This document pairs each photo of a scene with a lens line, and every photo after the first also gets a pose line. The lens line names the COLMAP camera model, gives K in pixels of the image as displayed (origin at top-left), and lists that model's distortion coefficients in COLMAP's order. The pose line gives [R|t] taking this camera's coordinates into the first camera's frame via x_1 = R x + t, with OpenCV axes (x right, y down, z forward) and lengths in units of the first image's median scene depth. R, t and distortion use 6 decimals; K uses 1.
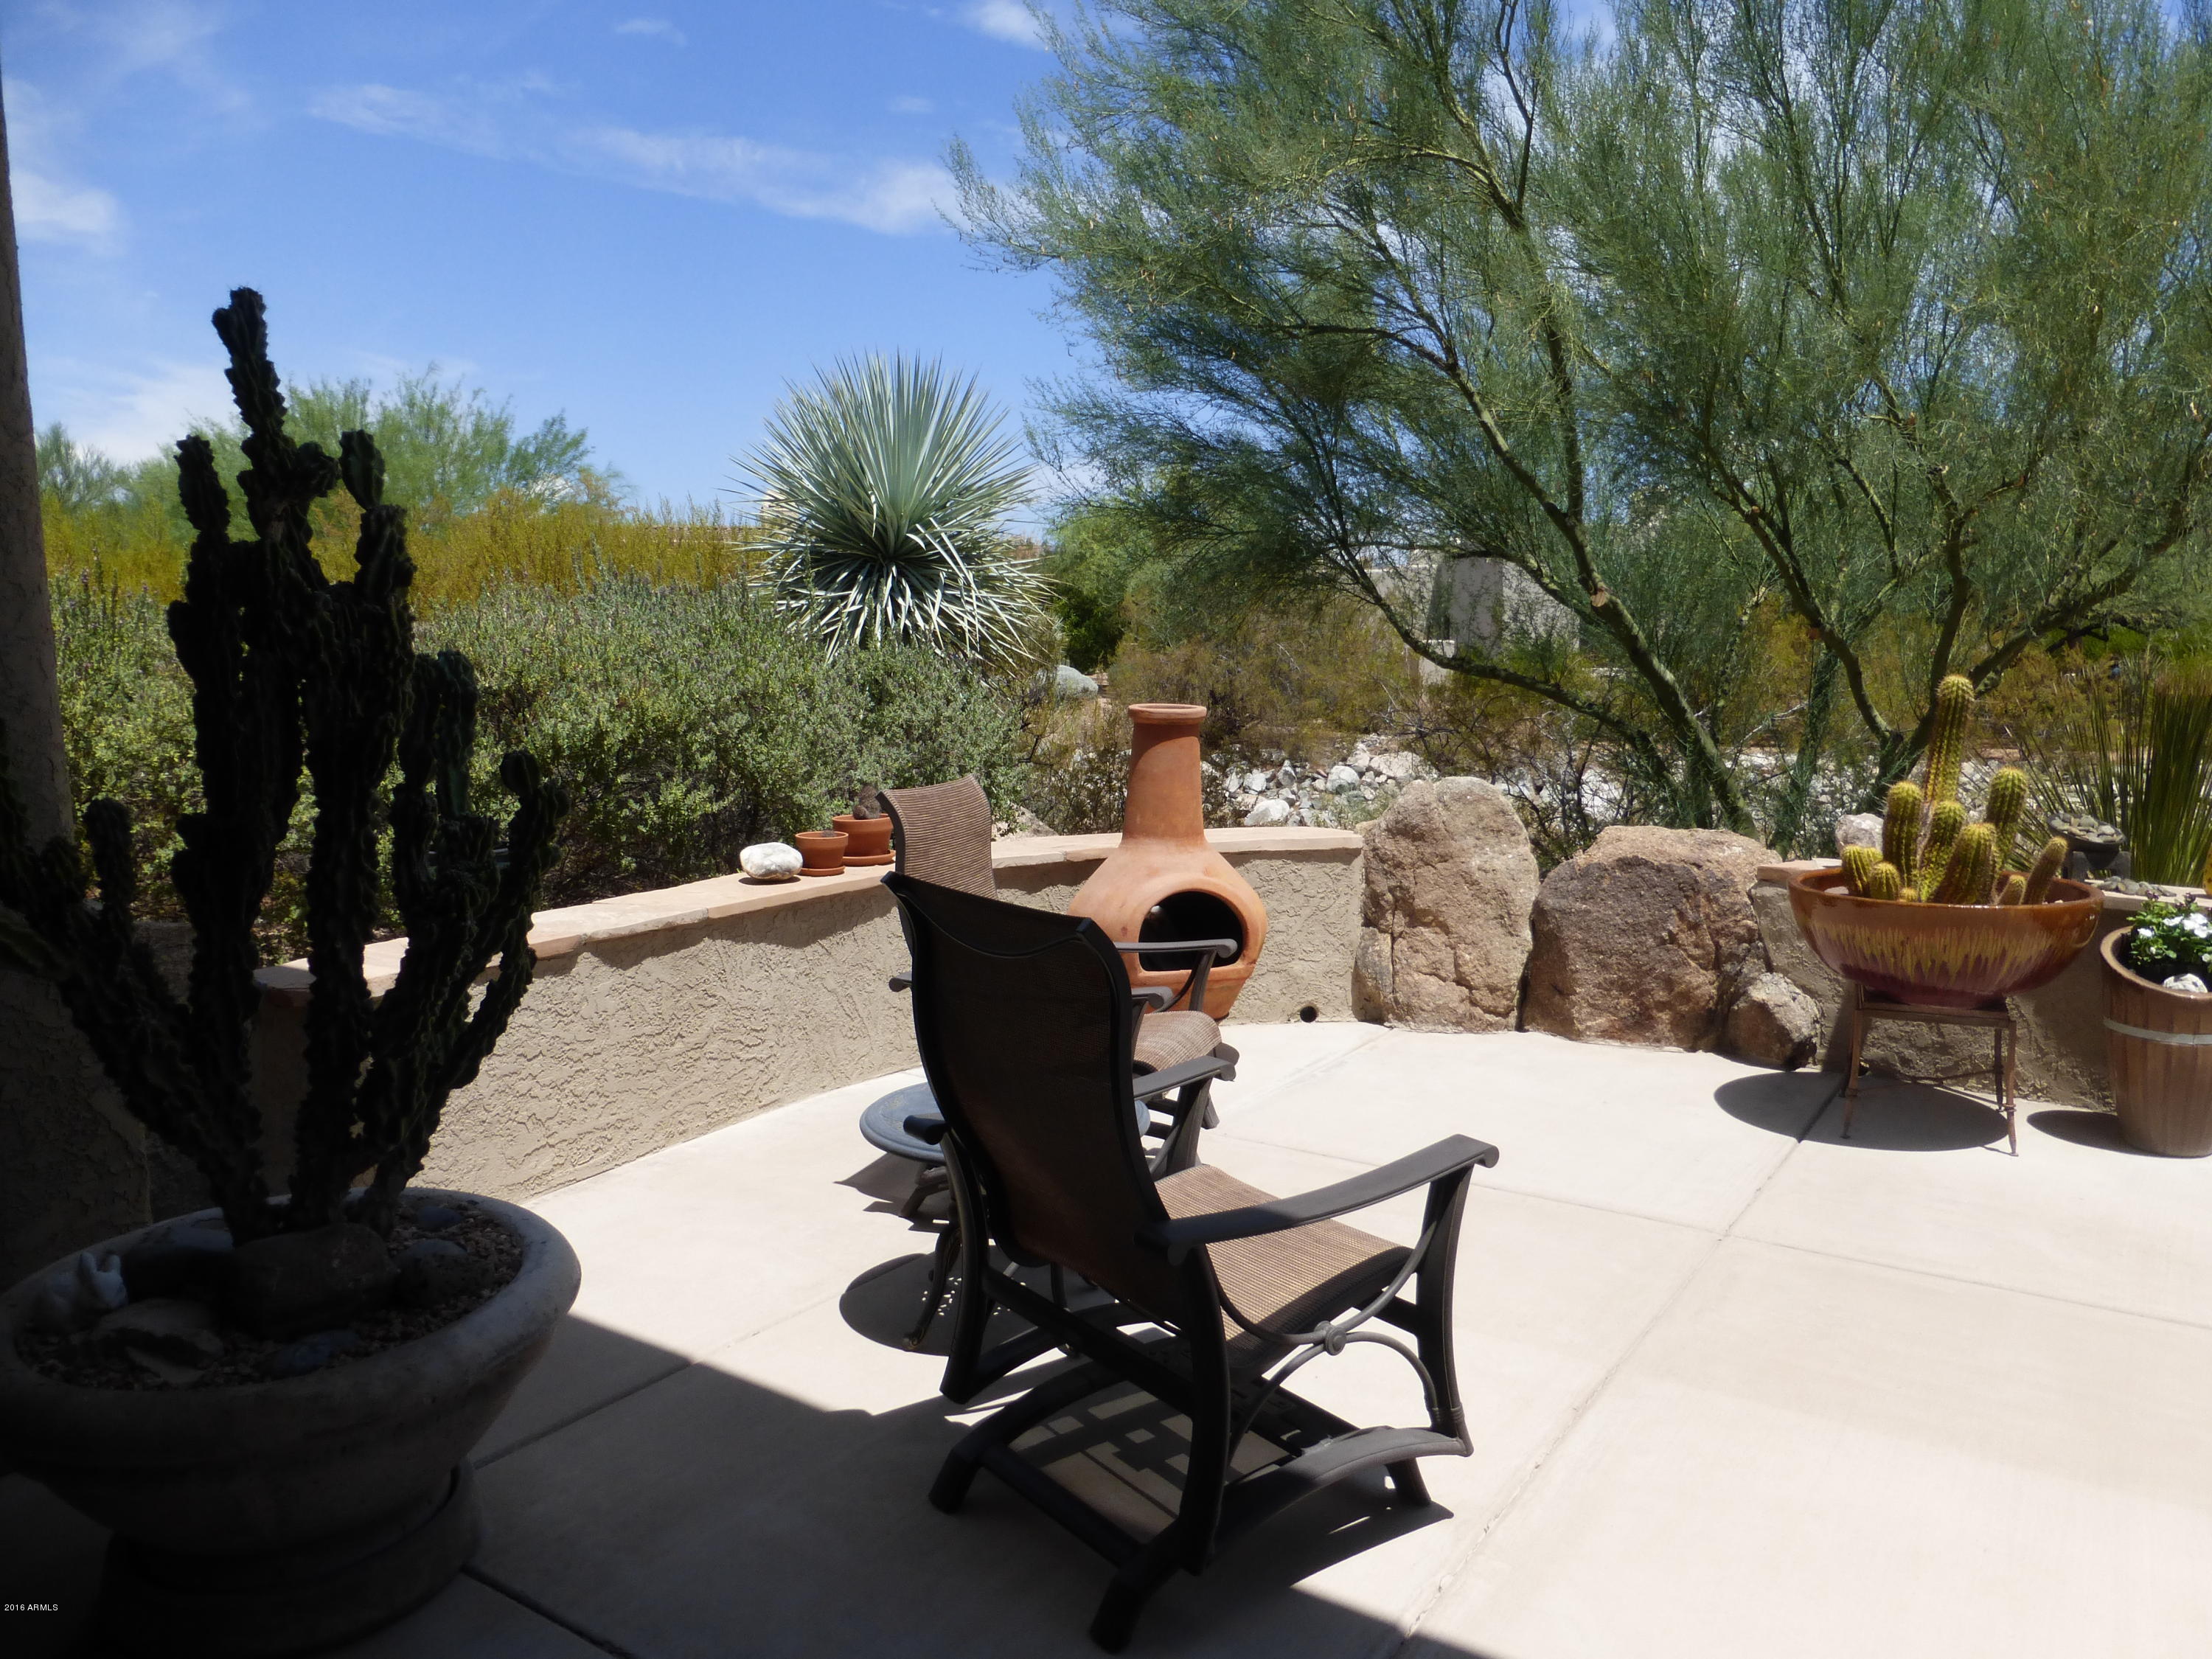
lens RADIAL K [[1461.3, 0, 1105.9], [0, 1461.3, 850.2], [0, 0, 1]] dist [-0.048481, -0.005165]
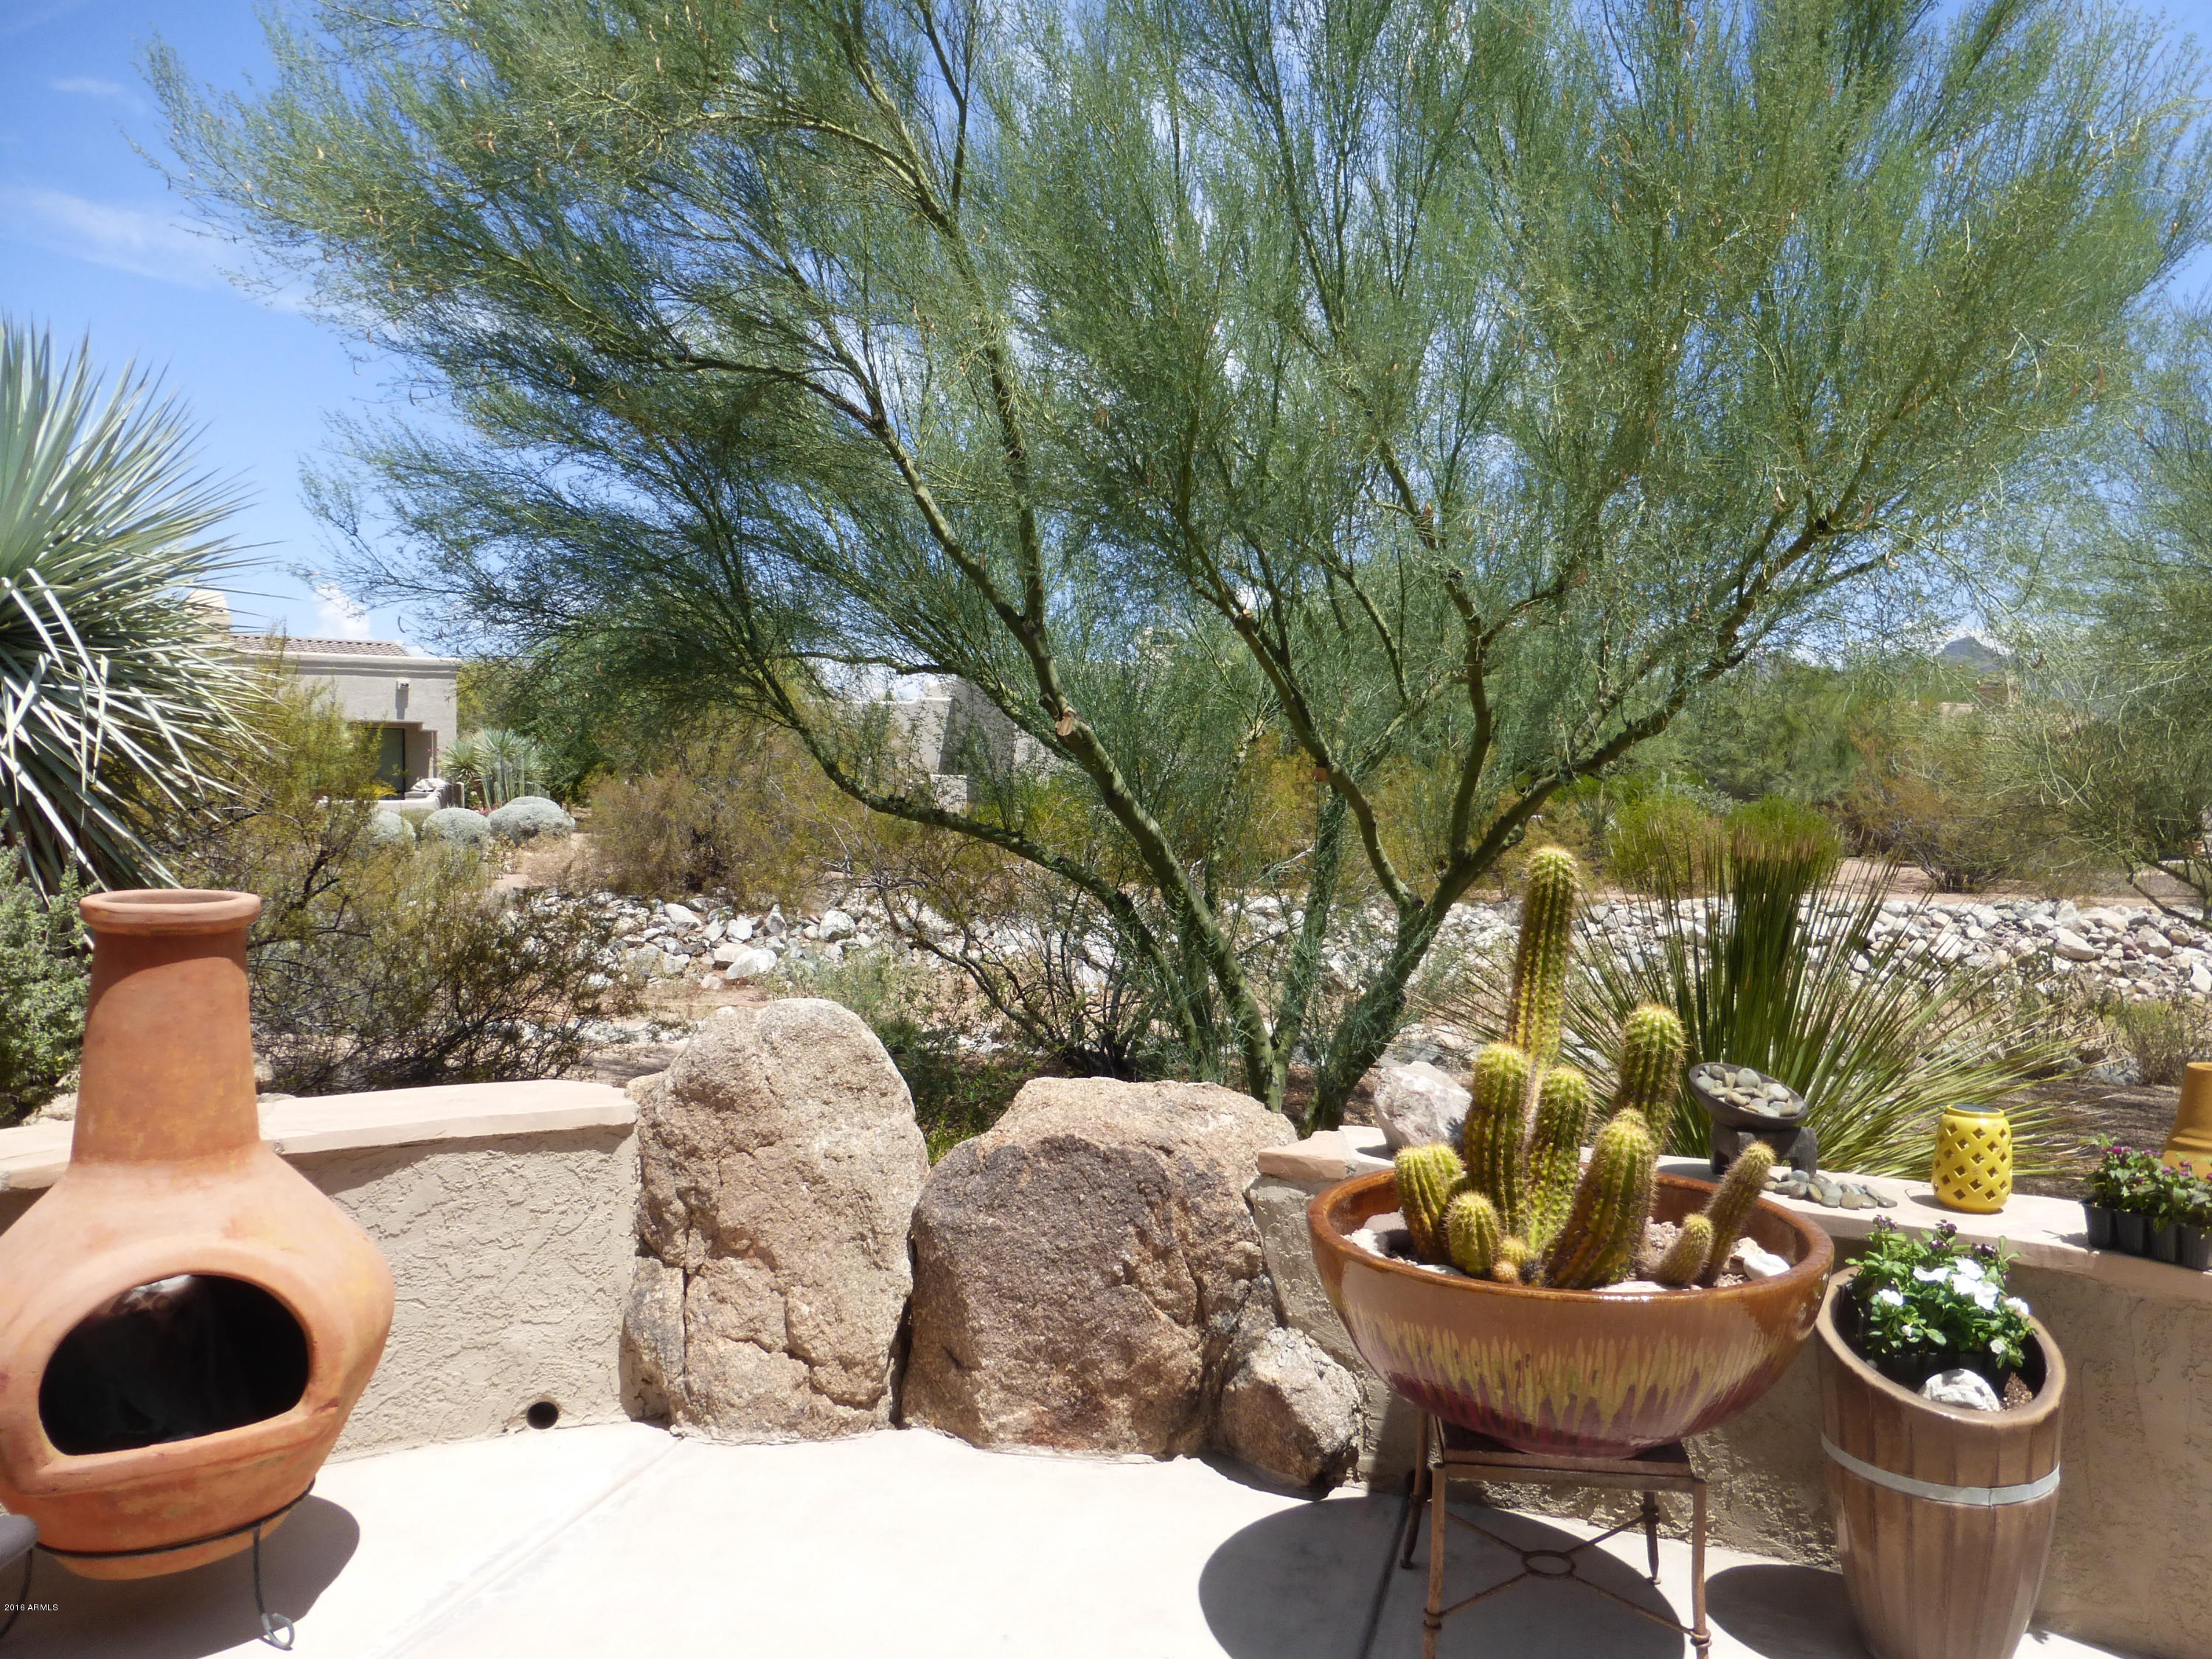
lens RADIAL K [[1461.3, 0, 1105.9], [0, 1461.3, 850.2], [0, 0, 1]] dist [-0.048481, -0.005165]
pose [[0.950919, 0.005693, 0.309389, 0.178344], [0.022269, 0.995979, -0.086772, -0.057377], [-0.308639, 0.089403, 0.946968, 0.382999]]
